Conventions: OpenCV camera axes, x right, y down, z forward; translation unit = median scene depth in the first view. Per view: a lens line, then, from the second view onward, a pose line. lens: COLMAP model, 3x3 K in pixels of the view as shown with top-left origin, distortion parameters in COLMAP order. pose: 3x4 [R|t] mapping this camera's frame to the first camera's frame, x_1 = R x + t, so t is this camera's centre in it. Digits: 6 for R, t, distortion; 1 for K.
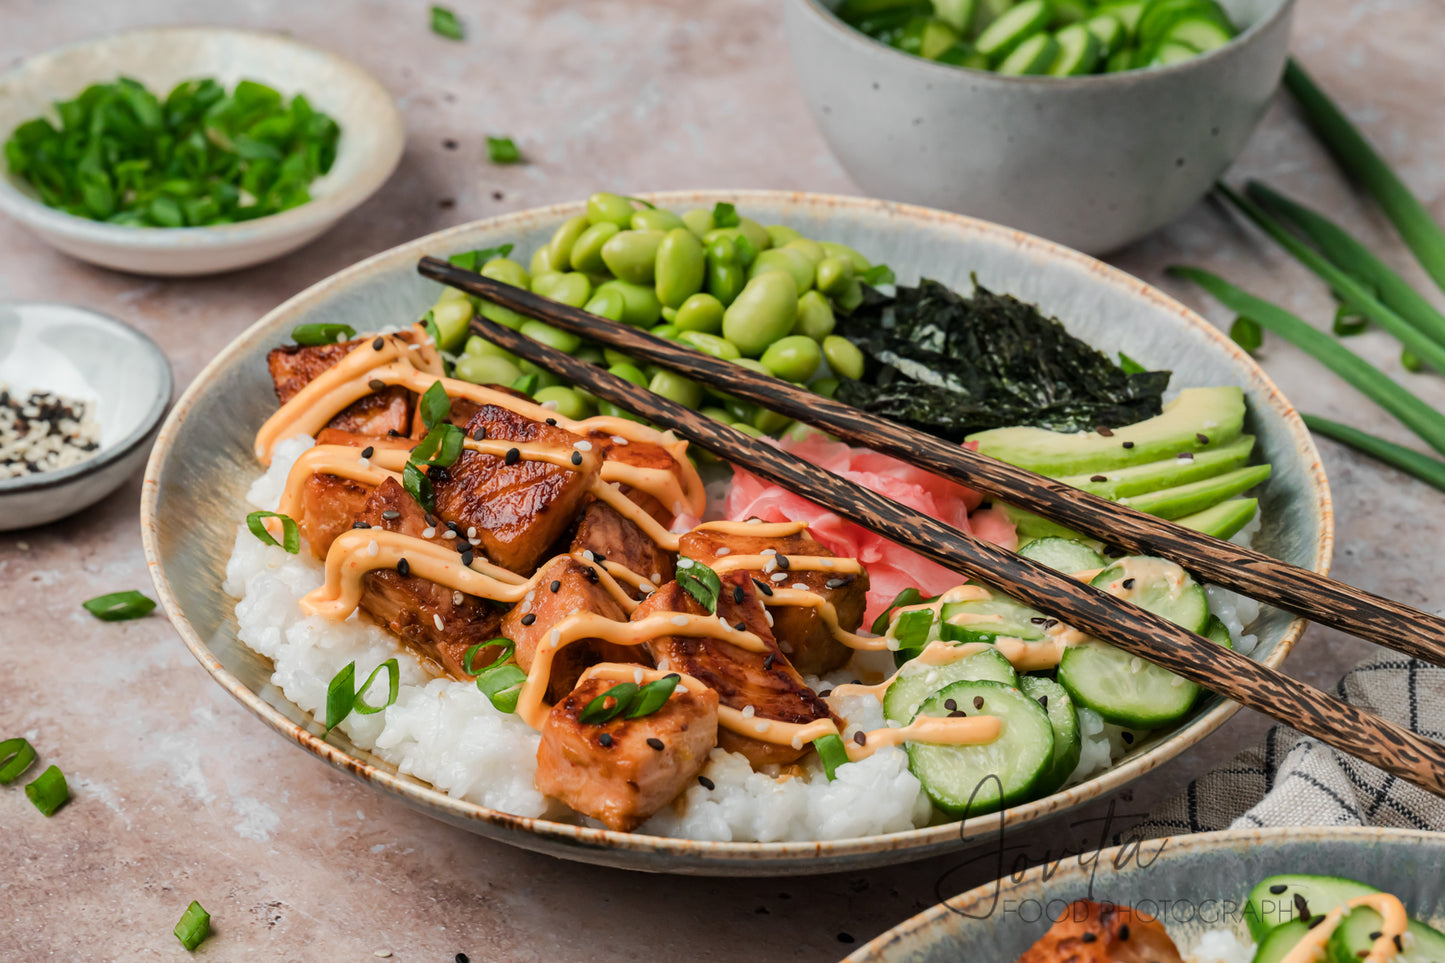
lens RADIAL K [[5554.3, 0, 722.6], [0, 5554.3, 482.5], [0, 0, 1]] dist [0.069841, -1.835868]
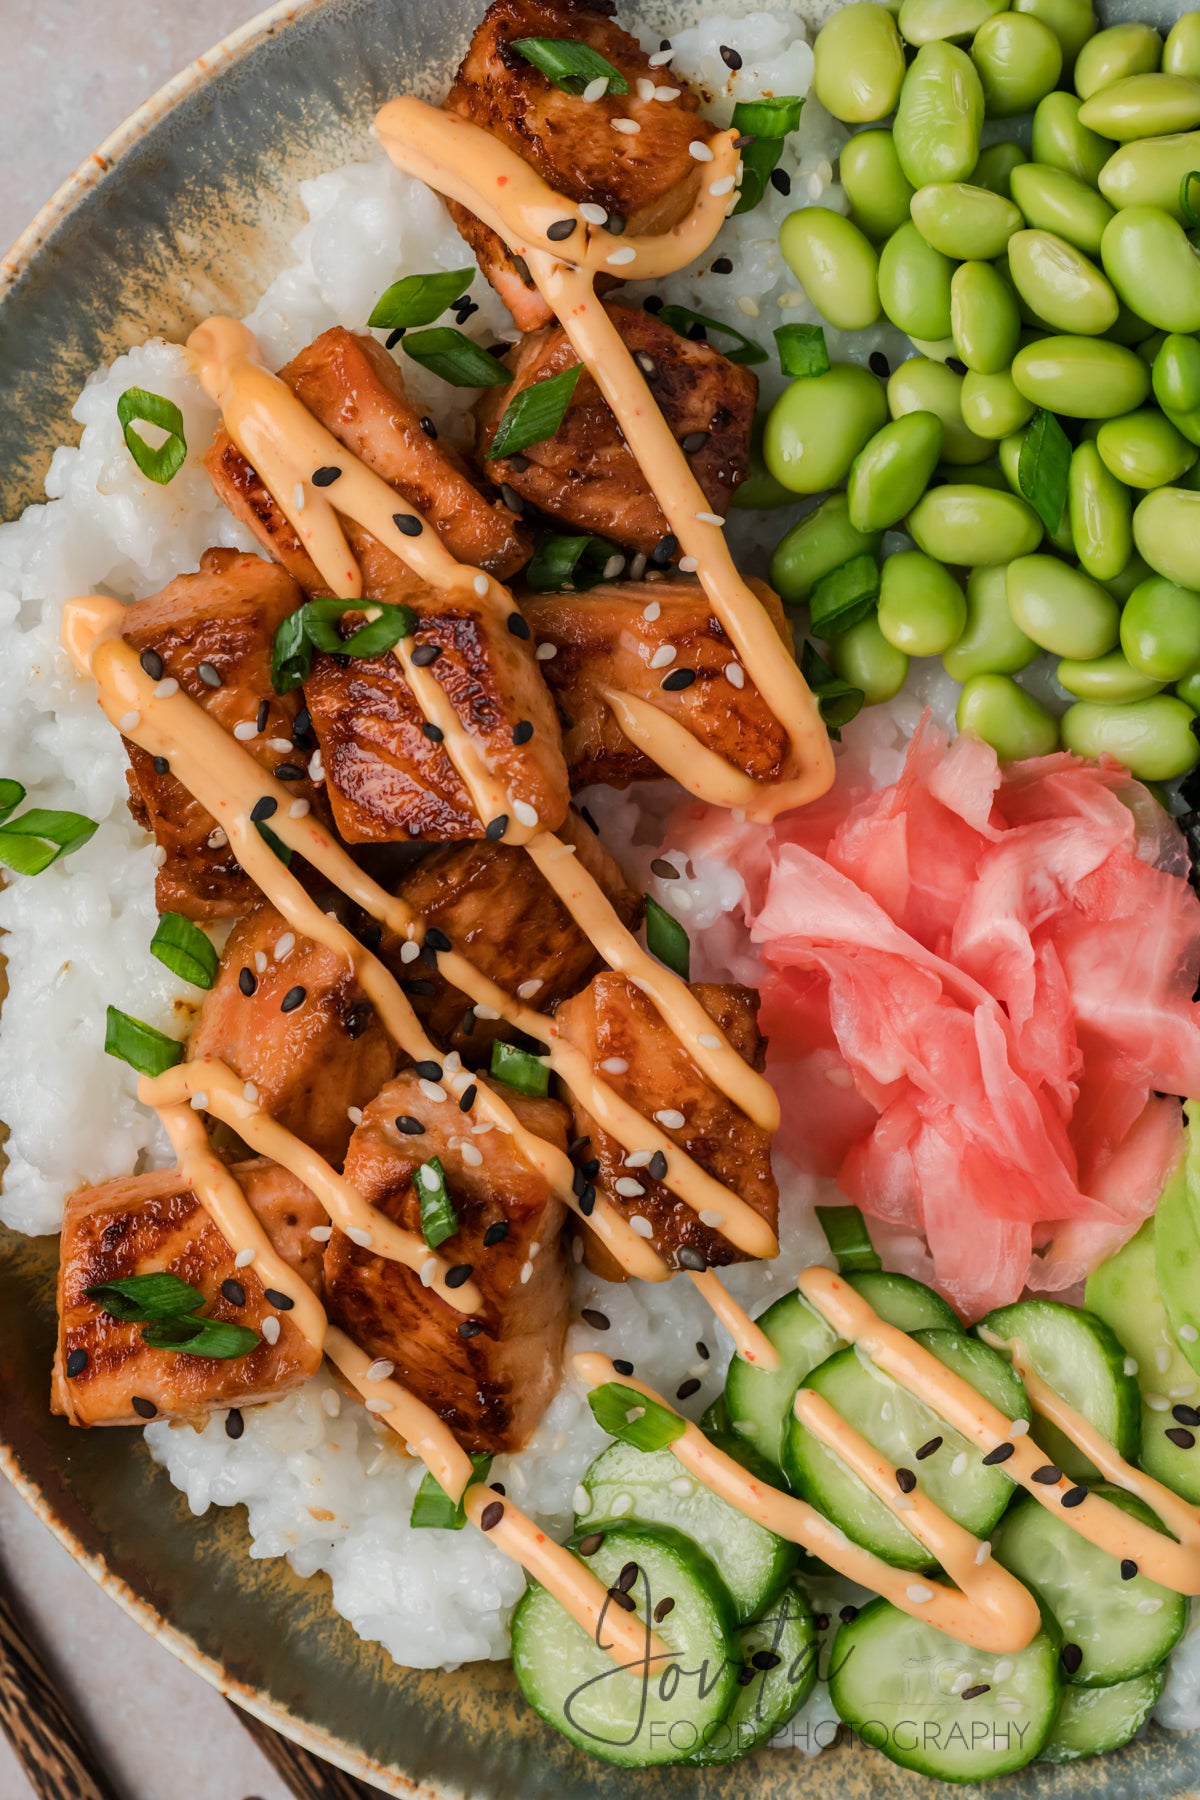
lens RADIAL K [[7013.7, 0, 601.4], [0, 7013.7, 868.8], [0, 0, 1]] dist [0.035383, -0.315454]
pose [[0.726246, 0.687149, 0.019833, -0.030364], [-0.400154, 0.399110, 0.824978, -0.614922], [0.558967, -0.607073, 0.564817, 0.596307]]
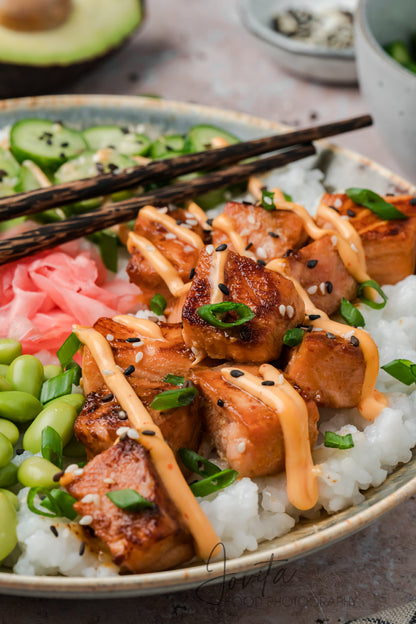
lens RADIAL K [[2533.8, 0, 209.3], [0, 2533.8, 312.2], [0, 0, 1]] dist [0.120186, -2.086821]
pose [[-0.601194, -0.472593, 0.644377, -0.450708], [0.418852, 0.500367, 0.757757, -0.493556], [-0.680536, 0.725458, -0.102871, 1.087178]]
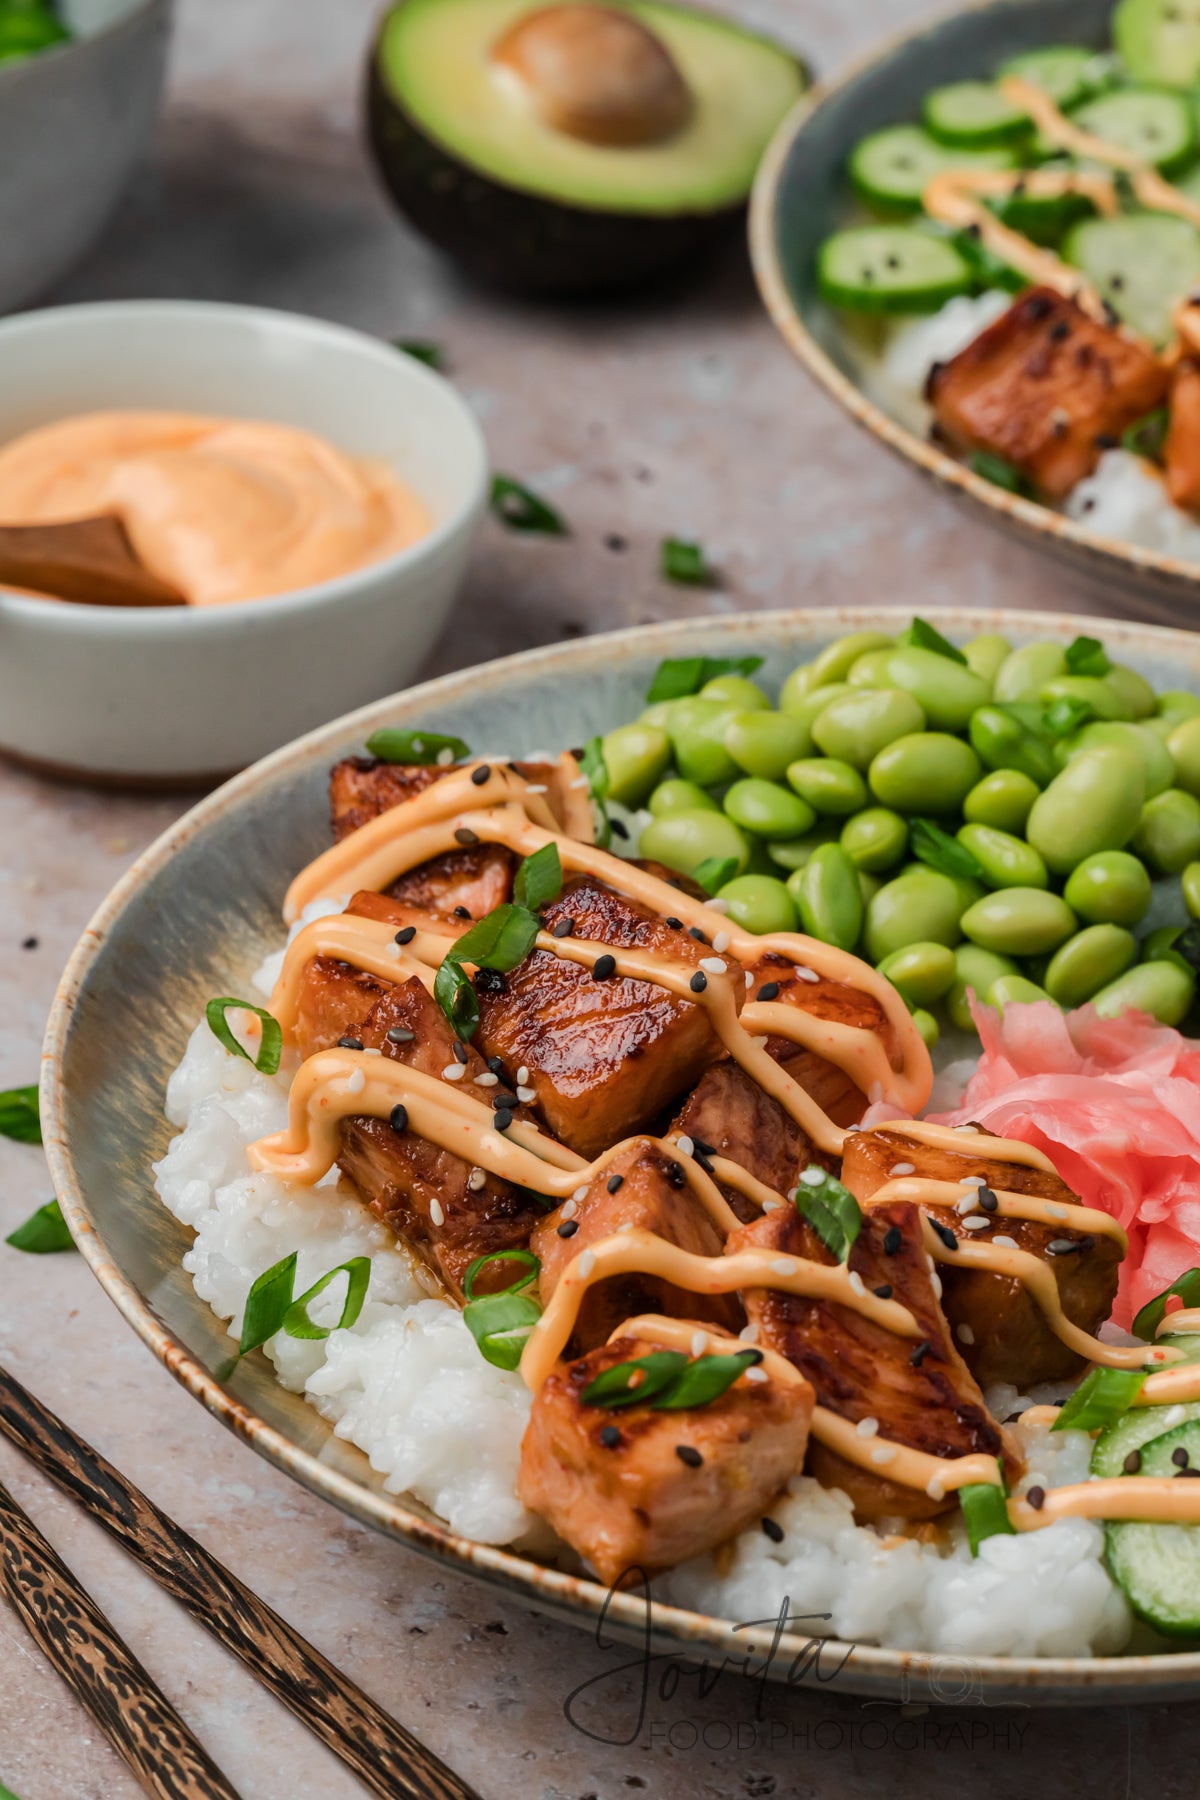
lens RADIAL K [[7013.7, 0, 601.4], [0, 7013.7, 868.8], [0, 0, 1]] dist [0.035383, -0.315454]
pose [[0.973106, 0.142229, -0.181204, 0.107633], [-0.145616, 0.989326, -0.005459, -0.012241], [0.178494, 0.031698, 0.983430, 0.207313]]
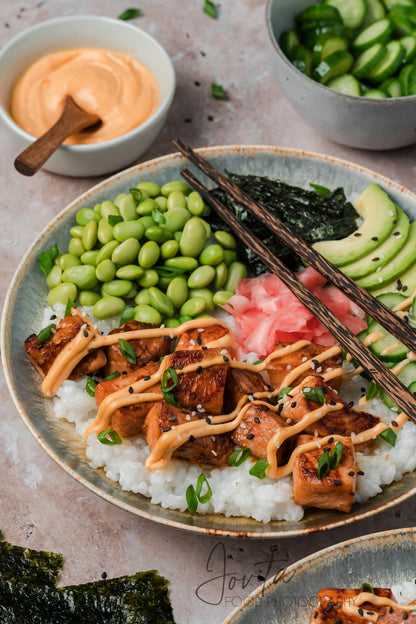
lens RADIAL K [[2431.4, 0, 208.5], [0, 2431.4, 301.2], [0, 0, 1]] dist [0.035383, -0.315454]
pose [[0.826349, -0.434870, 0.357819, -0.392436], [0.307633, 0.880777, 0.359991, -0.401761], [-0.471708, -0.187402, 0.861610, 0.124518]]
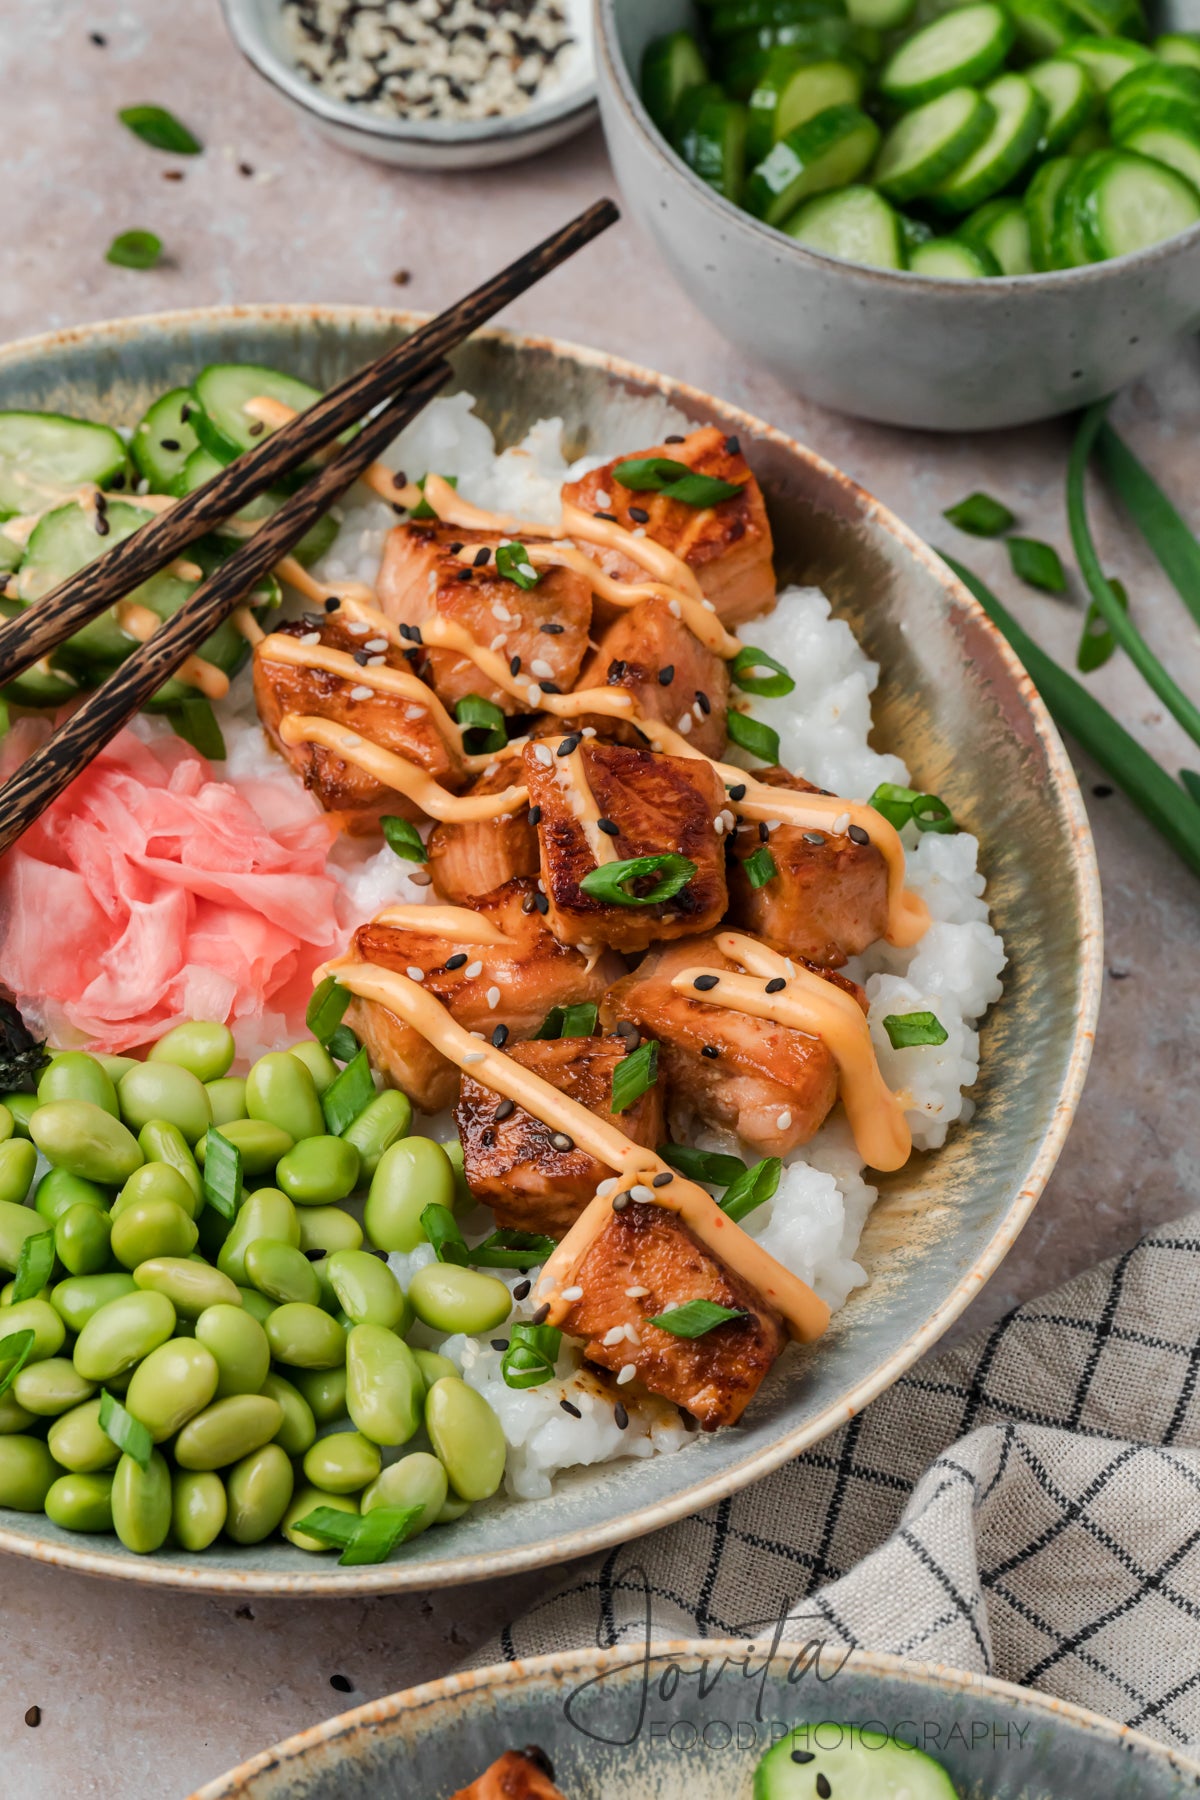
lens RADIAL K [[7048.1, 0, 604.8], [0, 7048.1, 898.1], [0, 0, 1]] dist [-0.005304, 1.205287]
pose [[-0.905685, -0.357945, 0.227178, -0.255483], [0.198965, 0.114309, 0.973317, -0.932625], [-0.374363, 0.926719, -0.032309, 1.054086]]
